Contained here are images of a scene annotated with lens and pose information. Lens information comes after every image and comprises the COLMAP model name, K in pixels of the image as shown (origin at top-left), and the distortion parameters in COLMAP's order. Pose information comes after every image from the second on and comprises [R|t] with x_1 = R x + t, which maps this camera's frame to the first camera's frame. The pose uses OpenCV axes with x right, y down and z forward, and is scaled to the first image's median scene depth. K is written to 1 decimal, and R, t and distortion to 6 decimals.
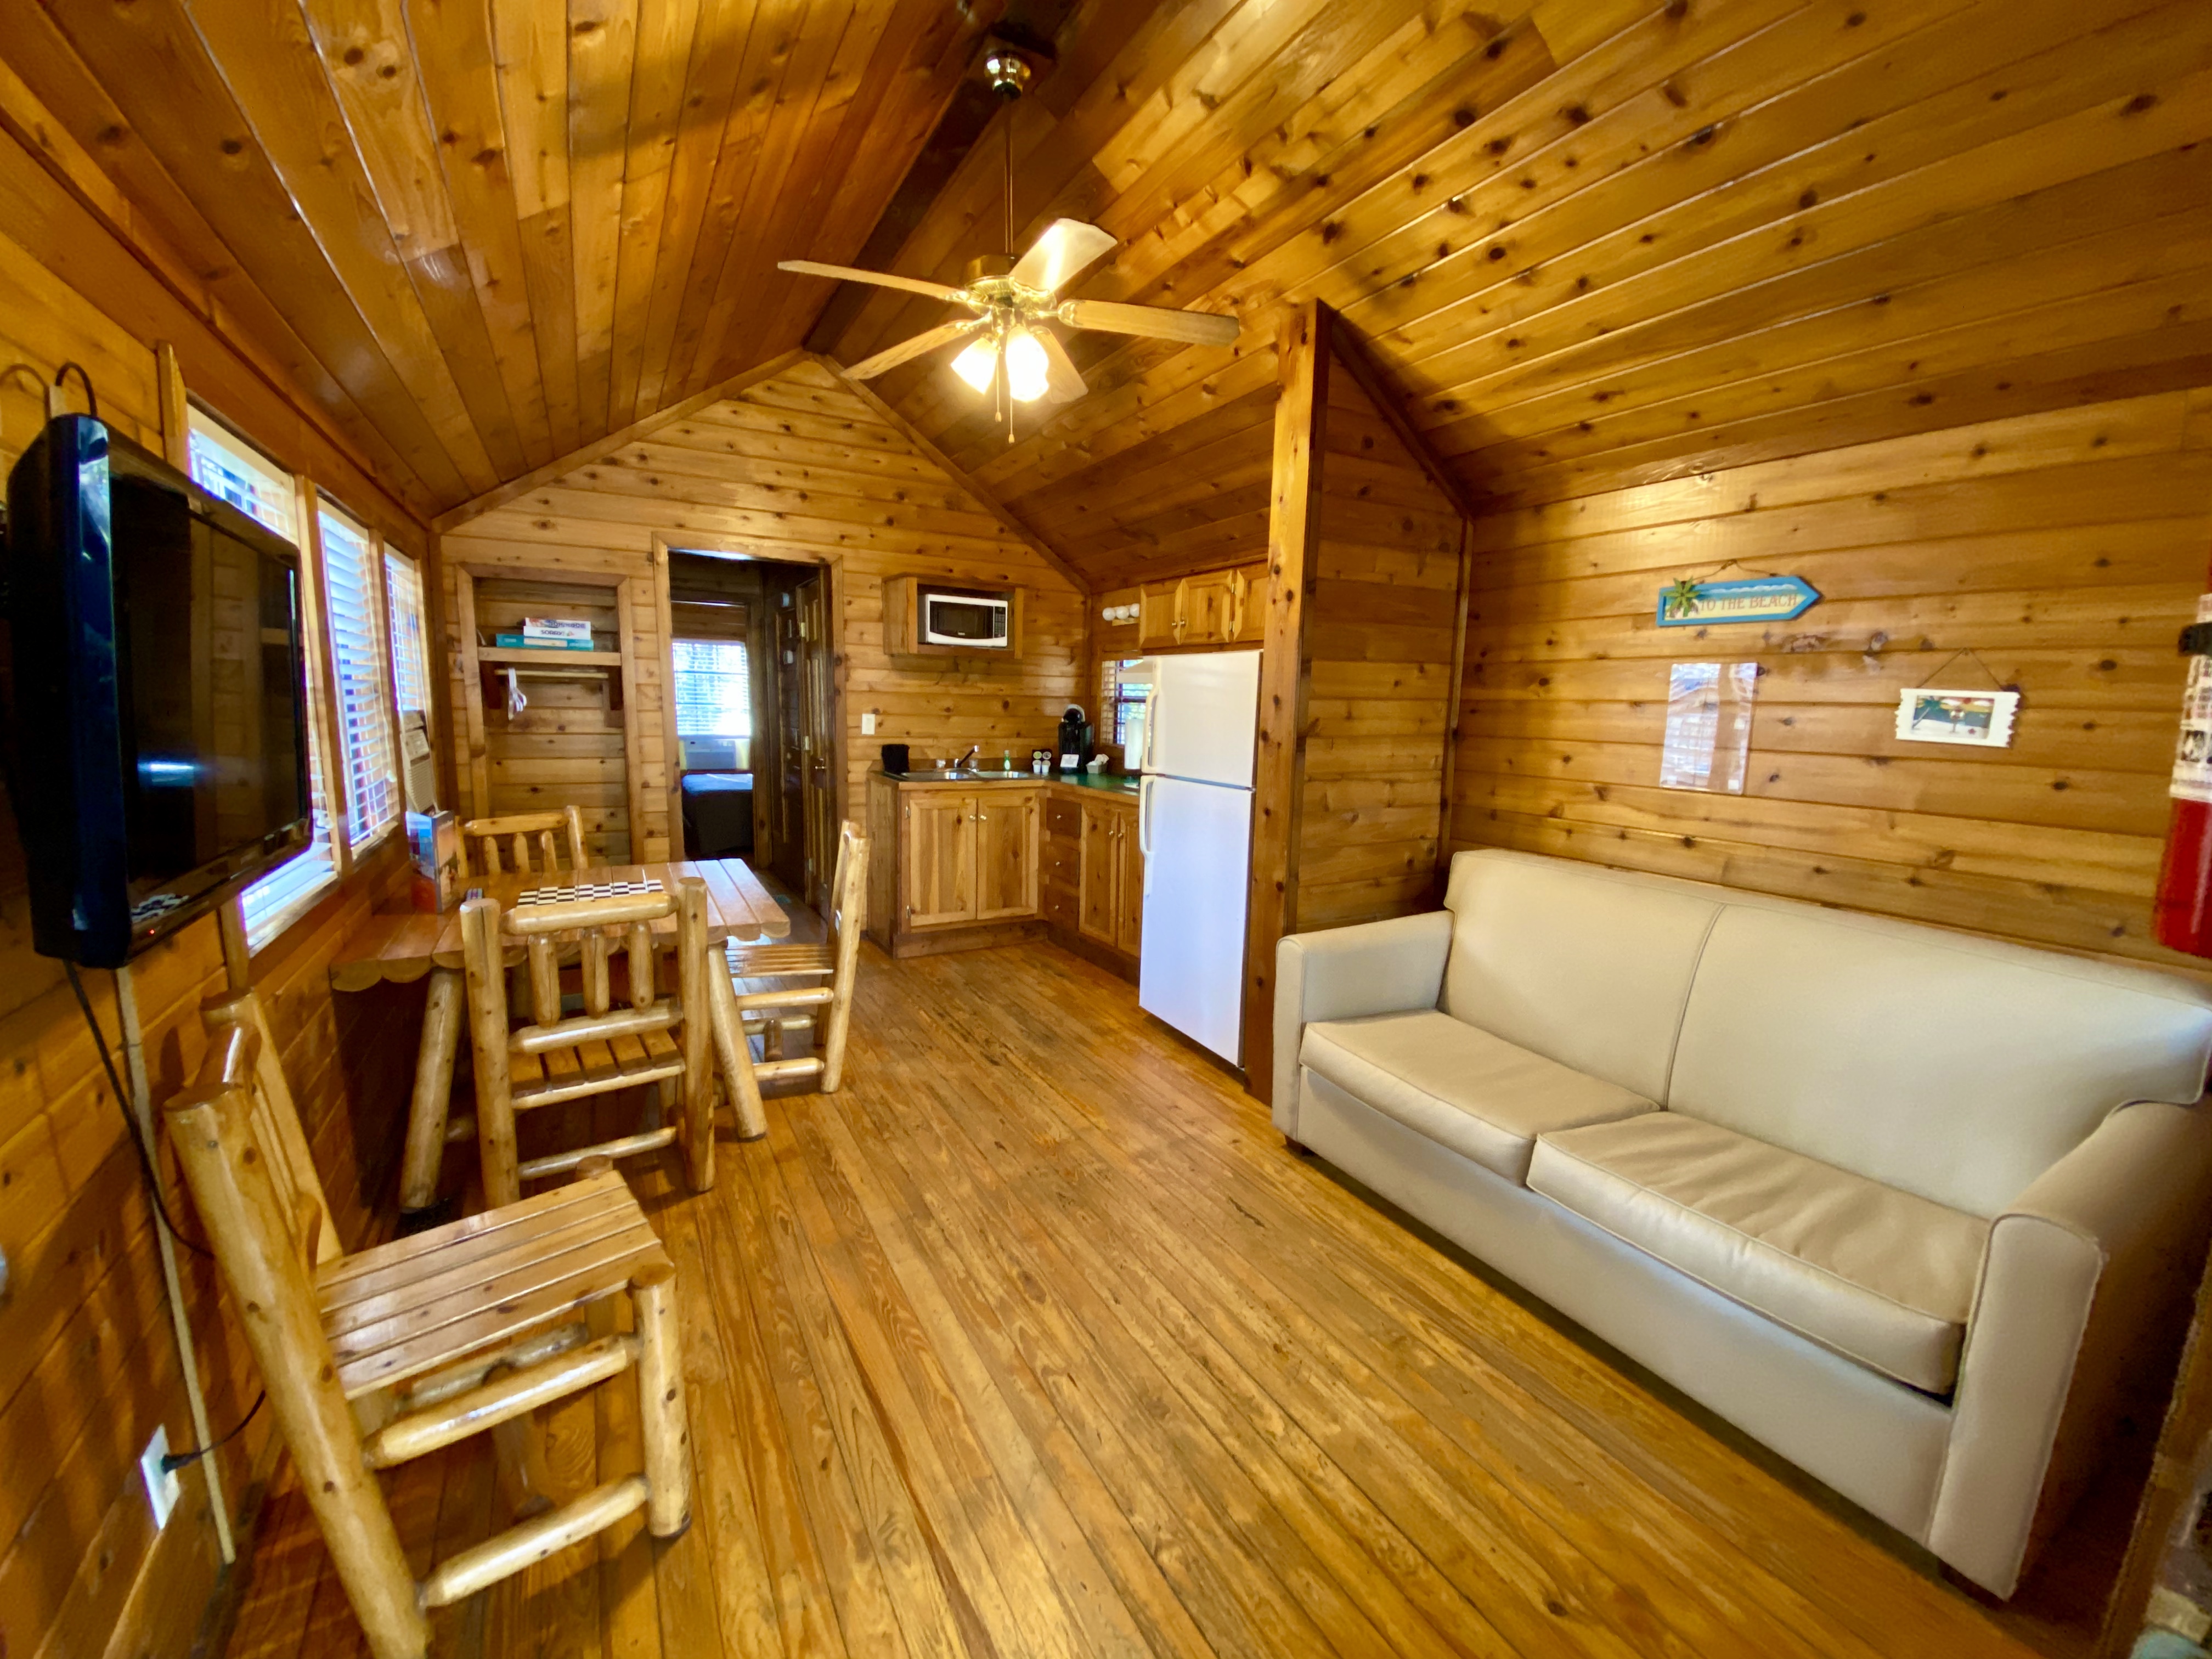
lens RADIAL K [[908.1, 0, 1104.0], [0, 908.1, 835.4], [0, 0, 1]] dist [-0.014520, -0.001601]
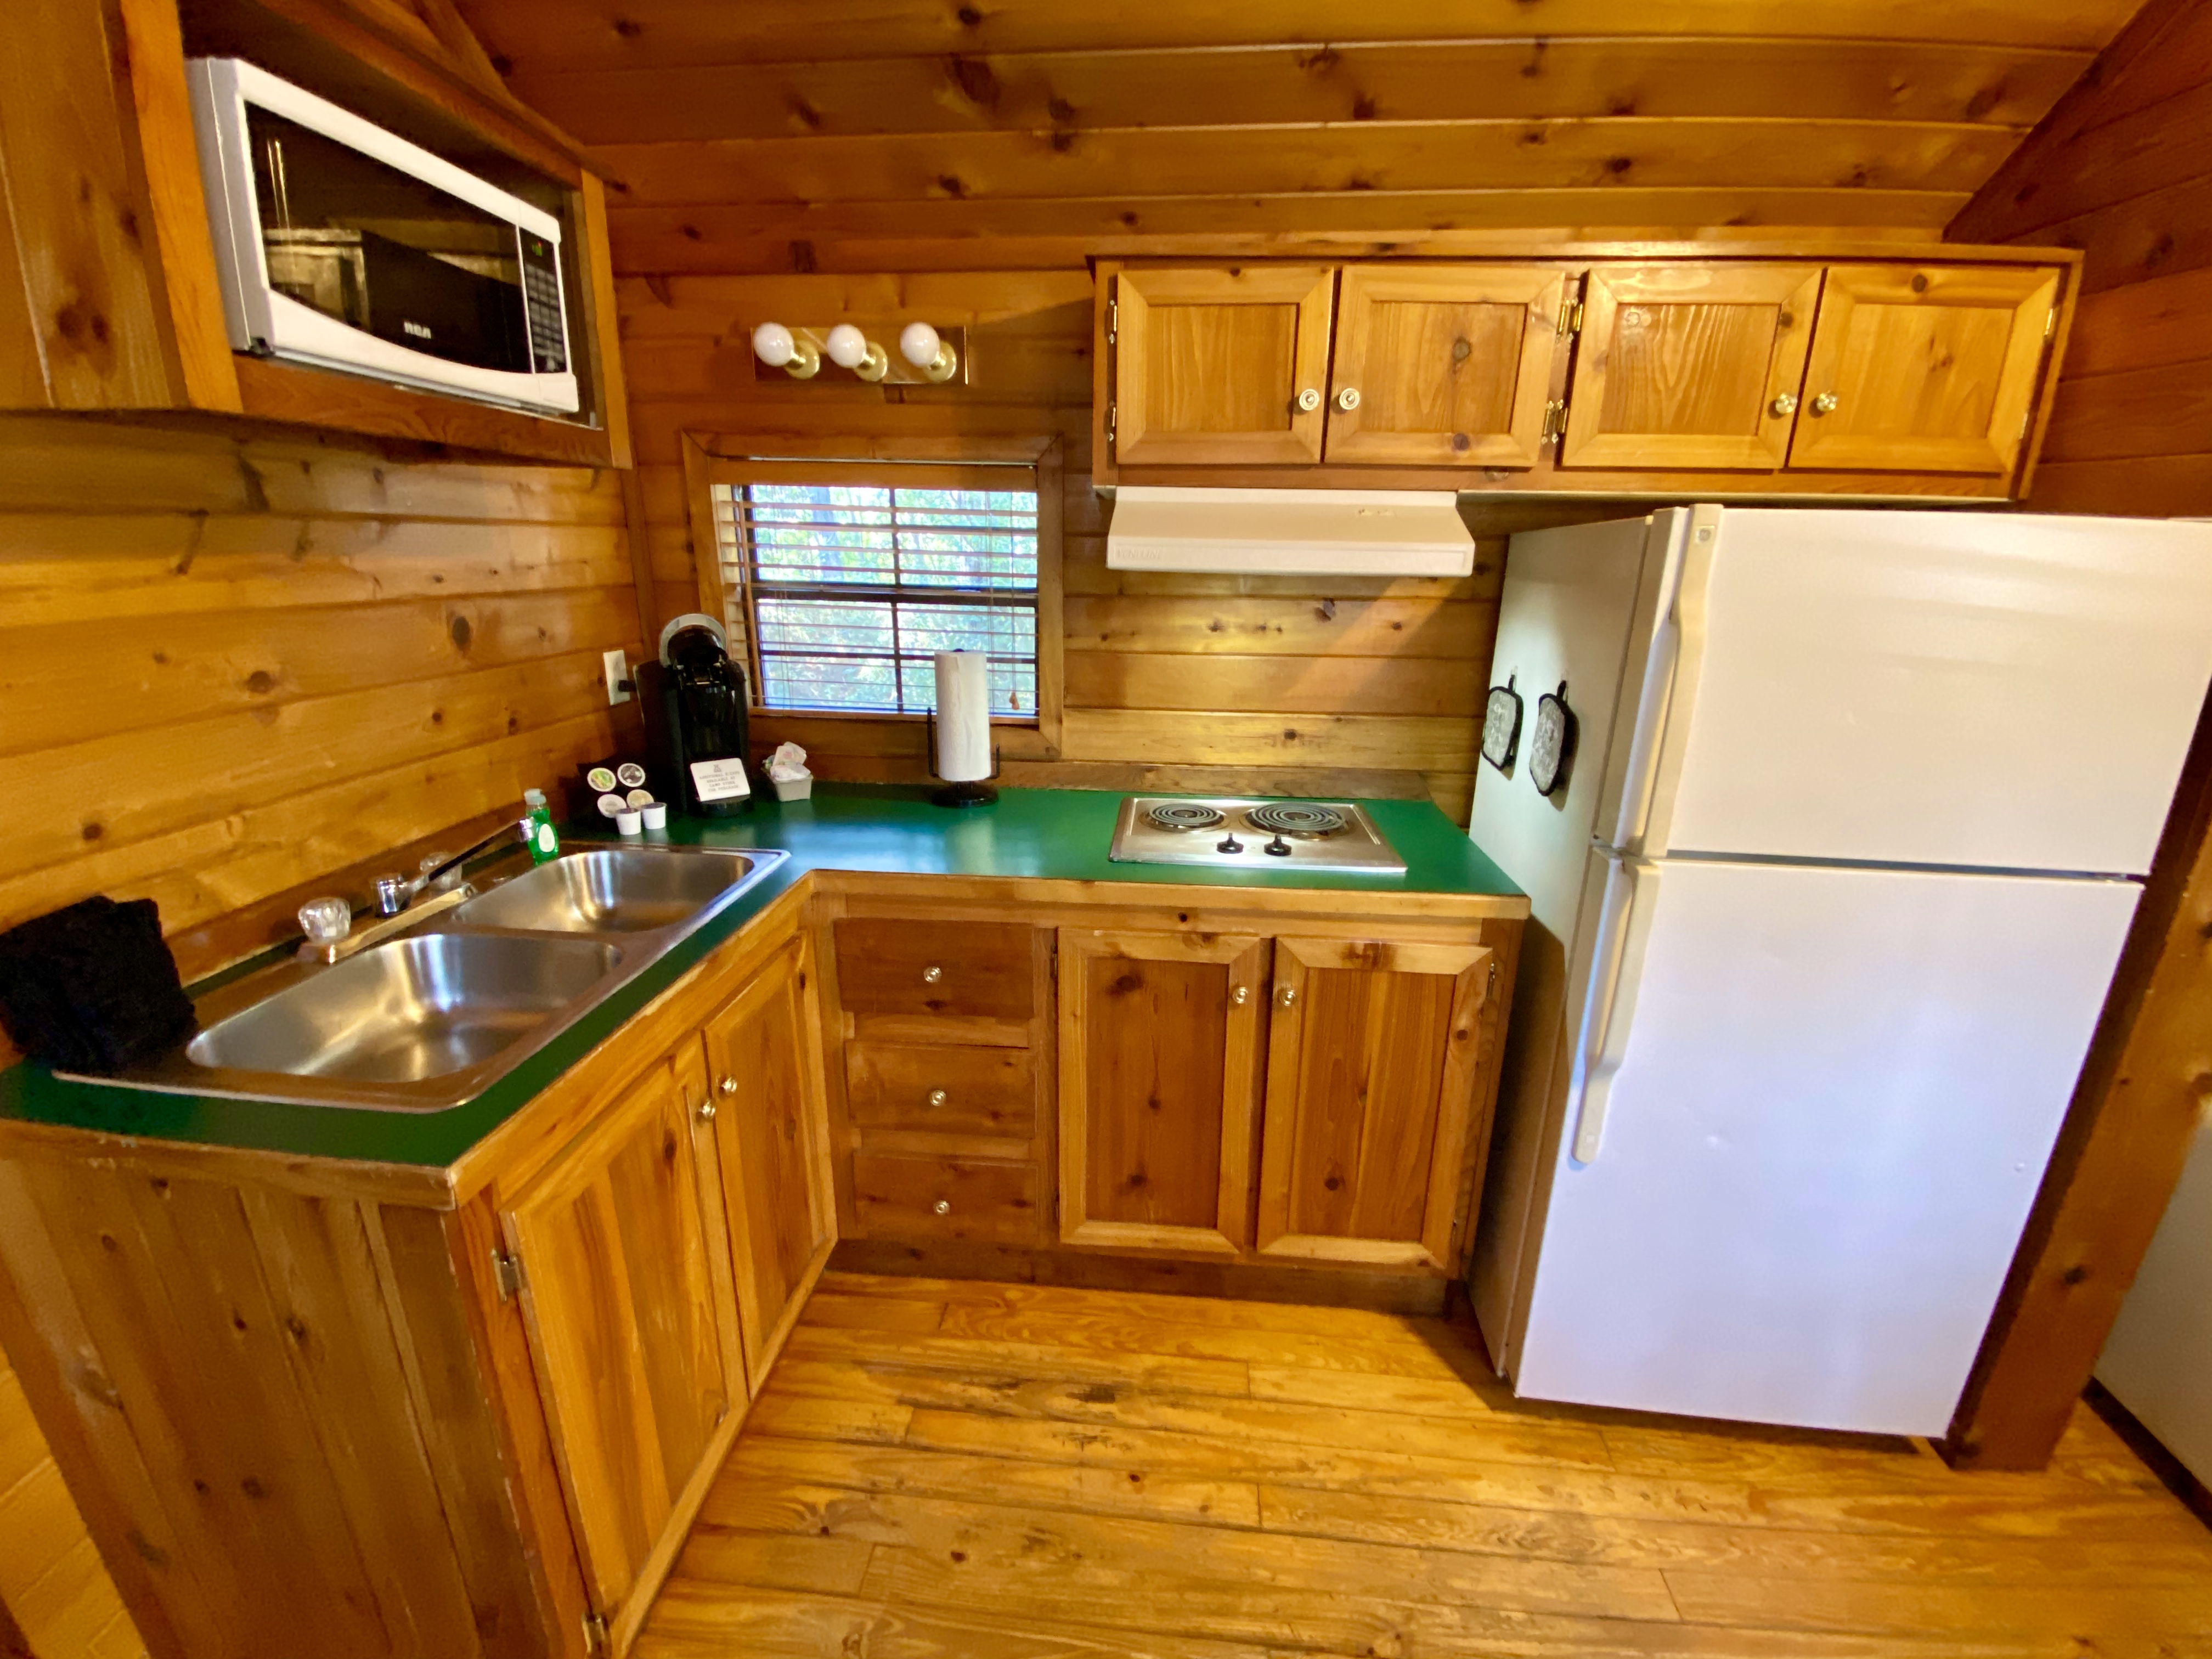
lens RADIAL K [[908.1, 0, 1107.3], [0, 908.1, 824.0], [0, 0, 1]] dist [-0.014520, -0.001601]
pose [[0.570683, -0.250639, 0.781985, -0.238065], [0.123970, 0.967663, 0.219680, -0.127783], [-0.811759, -0.028425, 0.583301, 0.696140]]
